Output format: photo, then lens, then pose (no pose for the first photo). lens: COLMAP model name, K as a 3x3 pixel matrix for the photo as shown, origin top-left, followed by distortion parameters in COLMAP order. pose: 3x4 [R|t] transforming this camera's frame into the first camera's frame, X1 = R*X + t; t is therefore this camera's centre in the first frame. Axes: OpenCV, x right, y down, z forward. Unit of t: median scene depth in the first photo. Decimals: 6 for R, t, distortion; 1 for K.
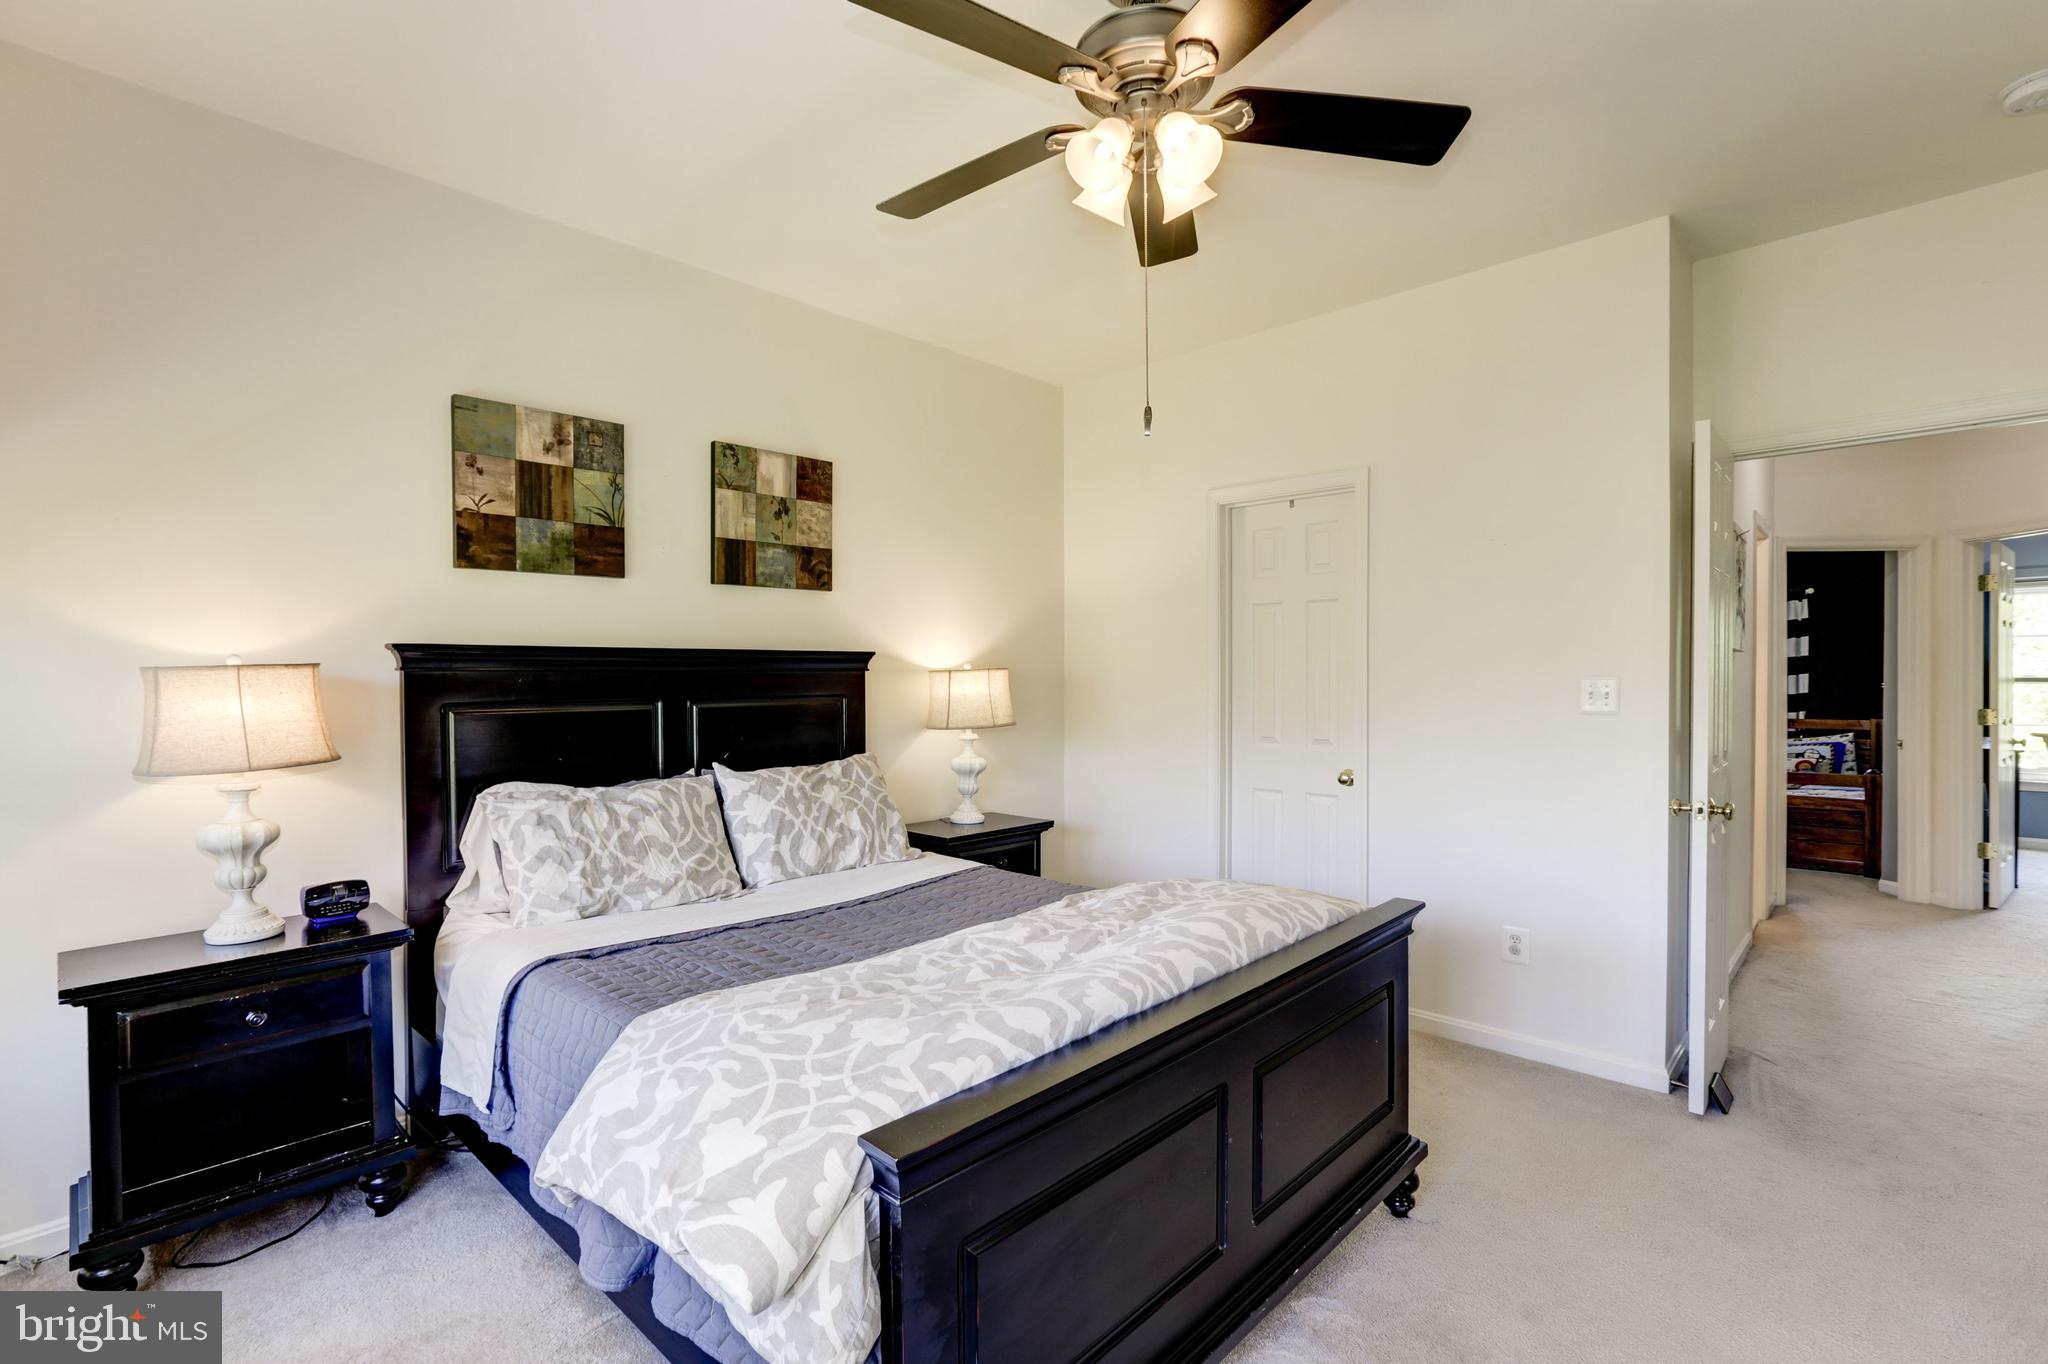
lens RADIAL K [[935.9, 0, 1024.1], [0, 935.9, 678.1], [0, 0, 1]] dist [-0.027442, 0.003423]
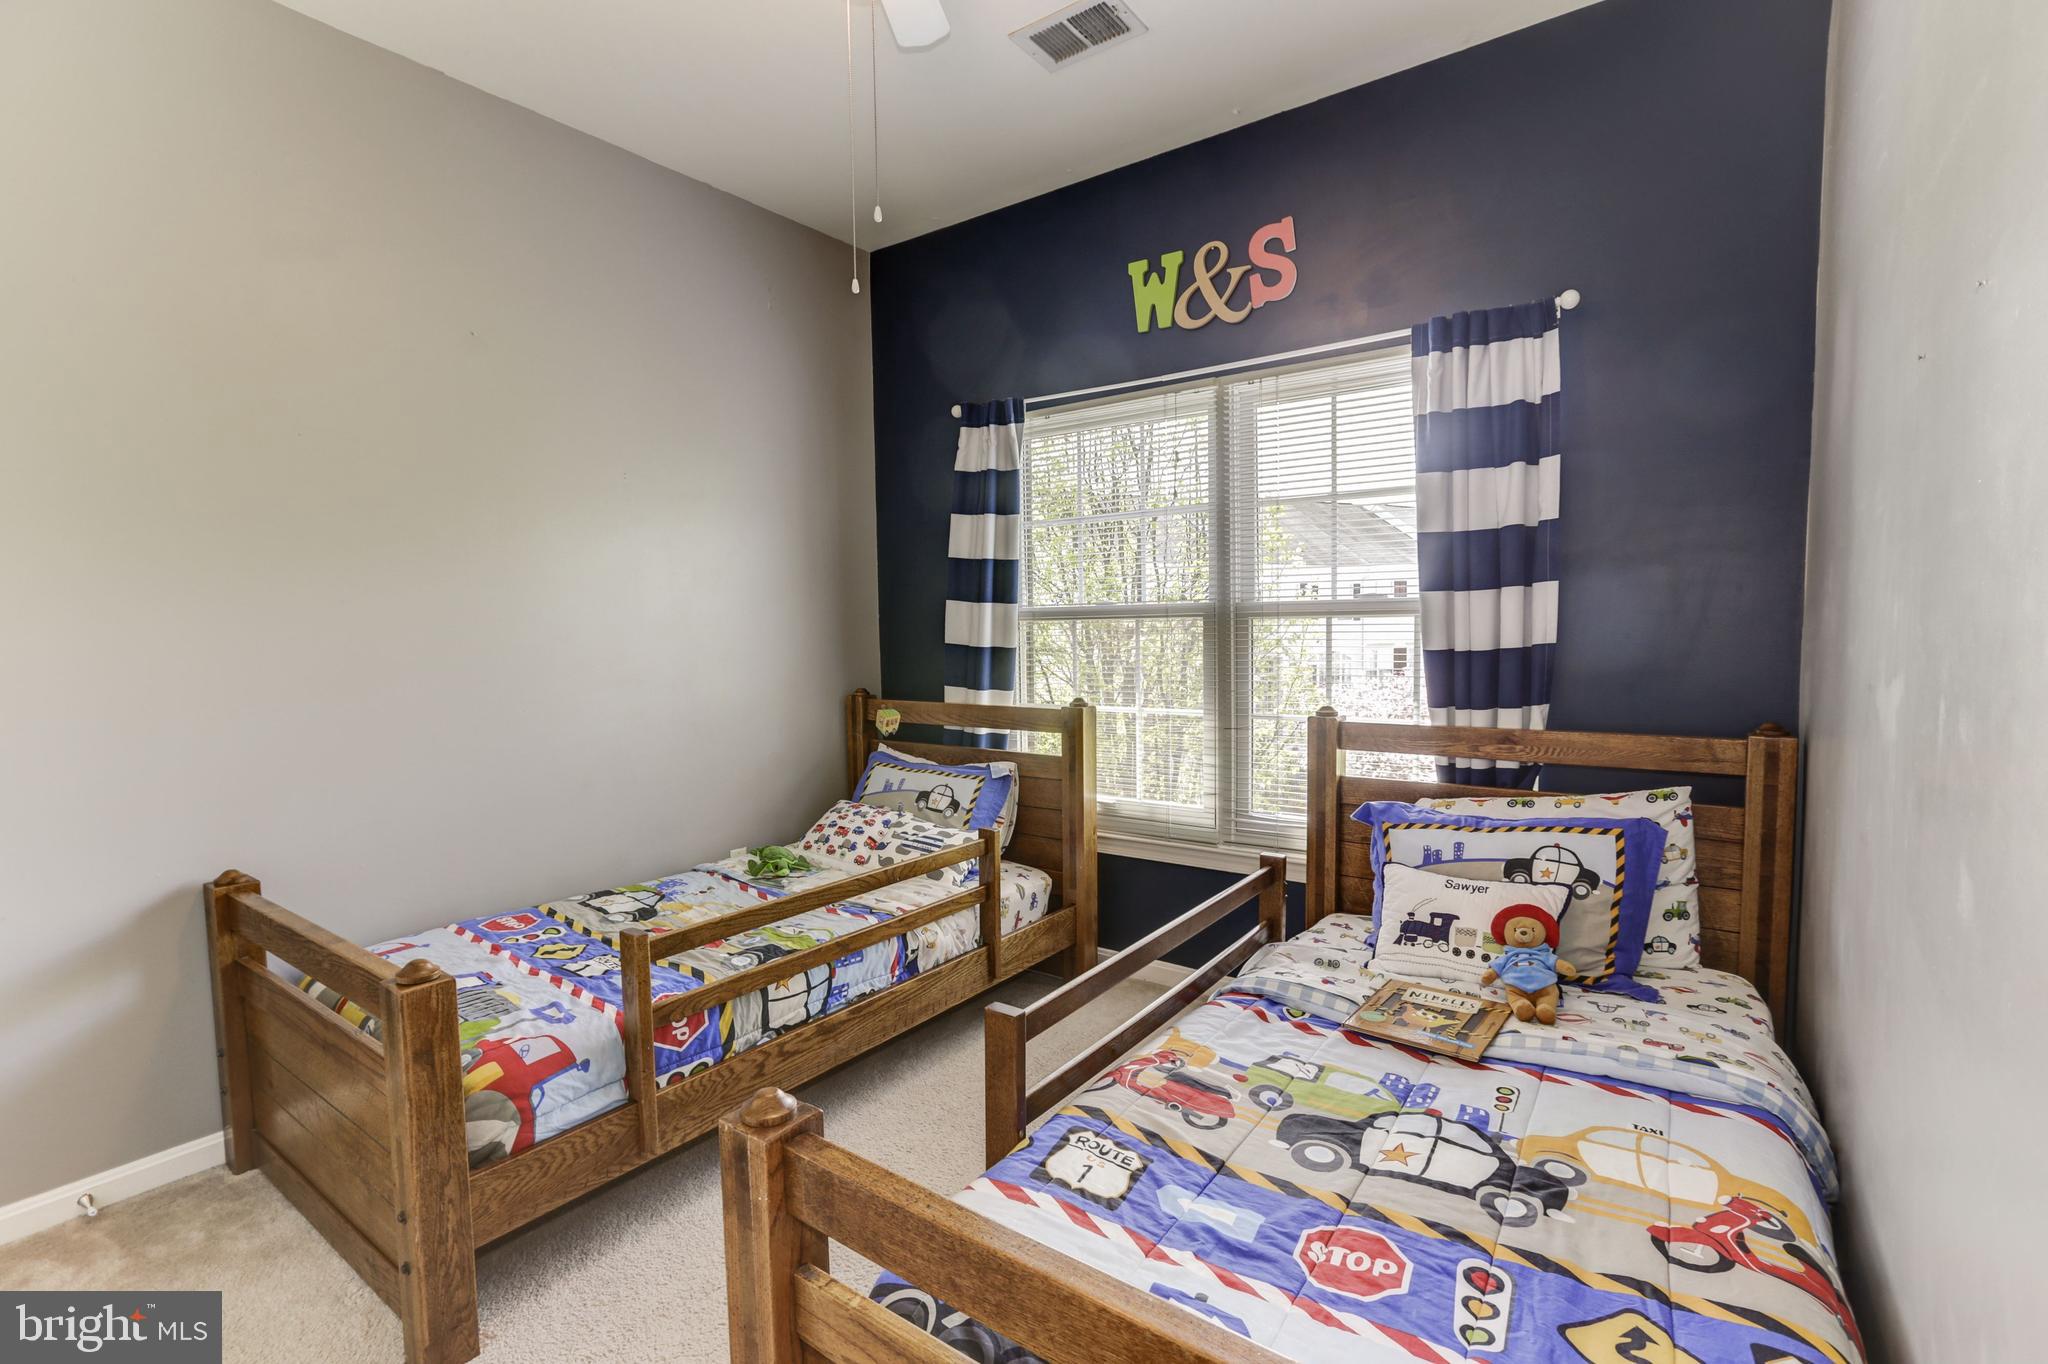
lens RADIAL K [[935.9, 0, 1021.7], [0, 935.9, 680.0], [0, 0, 1]] dist [-0.027442, 0.003423]
pose [[0.991542, -0.025781, 0.127196, 0.660712], [0.017032, 0.997444, 0.069398, 0.003460], [-0.128660, -0.066645, 0.989447, 0.743362]]
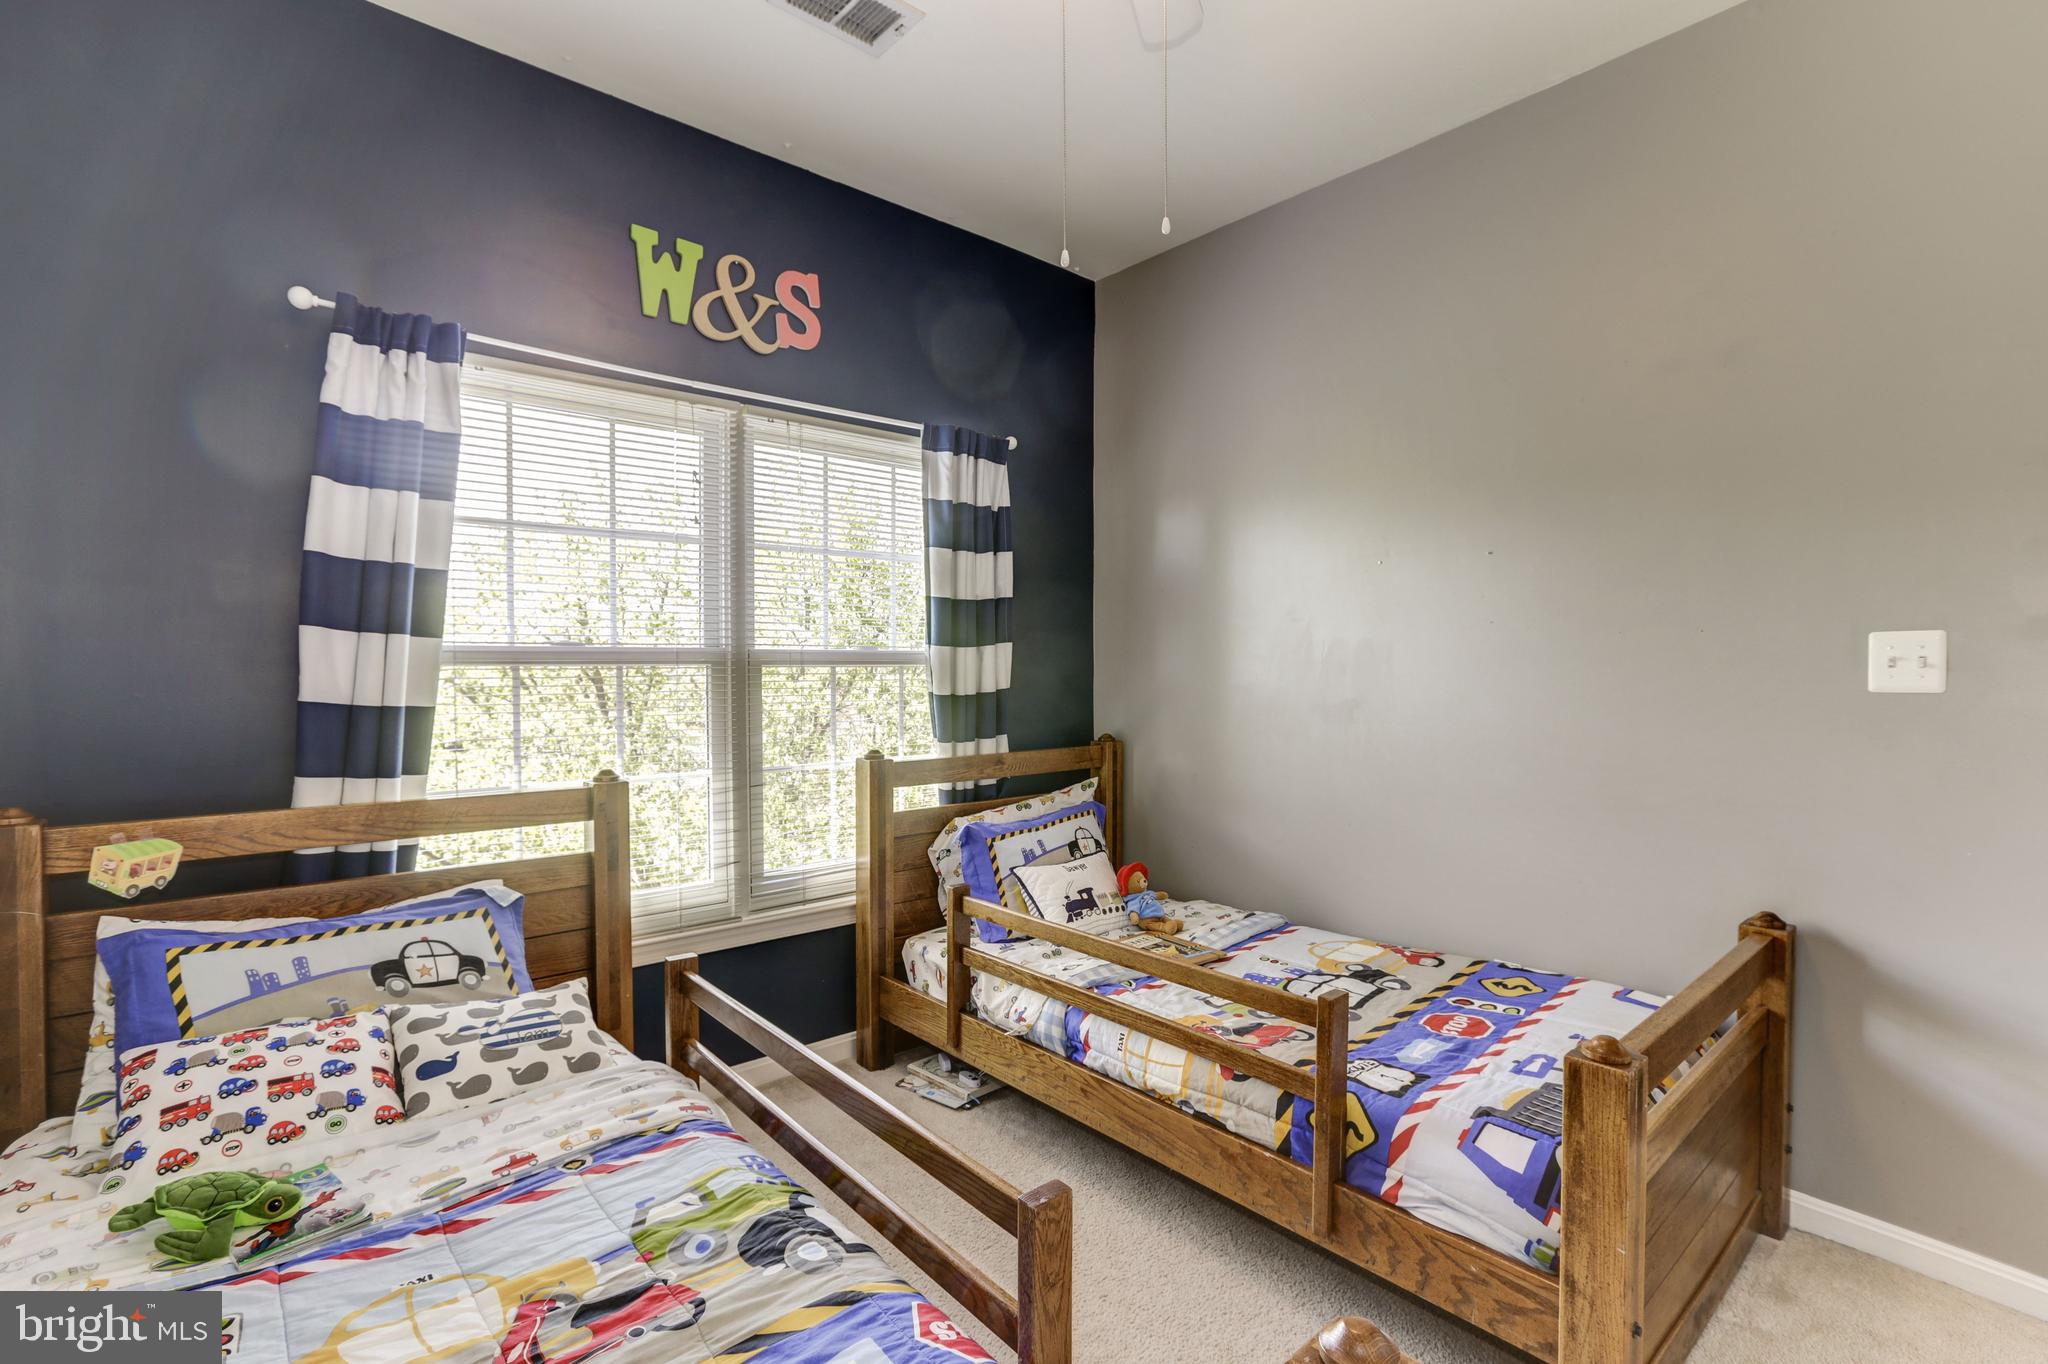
lens RADIAL K [[935.9, 0, 1013.8], [0, 935.9, 677.1], [0, 0, 1]] dist [-0.027442, 0.003423]
pose [[0.092593, 0.000939, 0.995704, 0.450478], [0.003511, 0.999993, -0.001270, 0.011516], [-0.995698, 0.003614, 0.092589, 0.989285]]
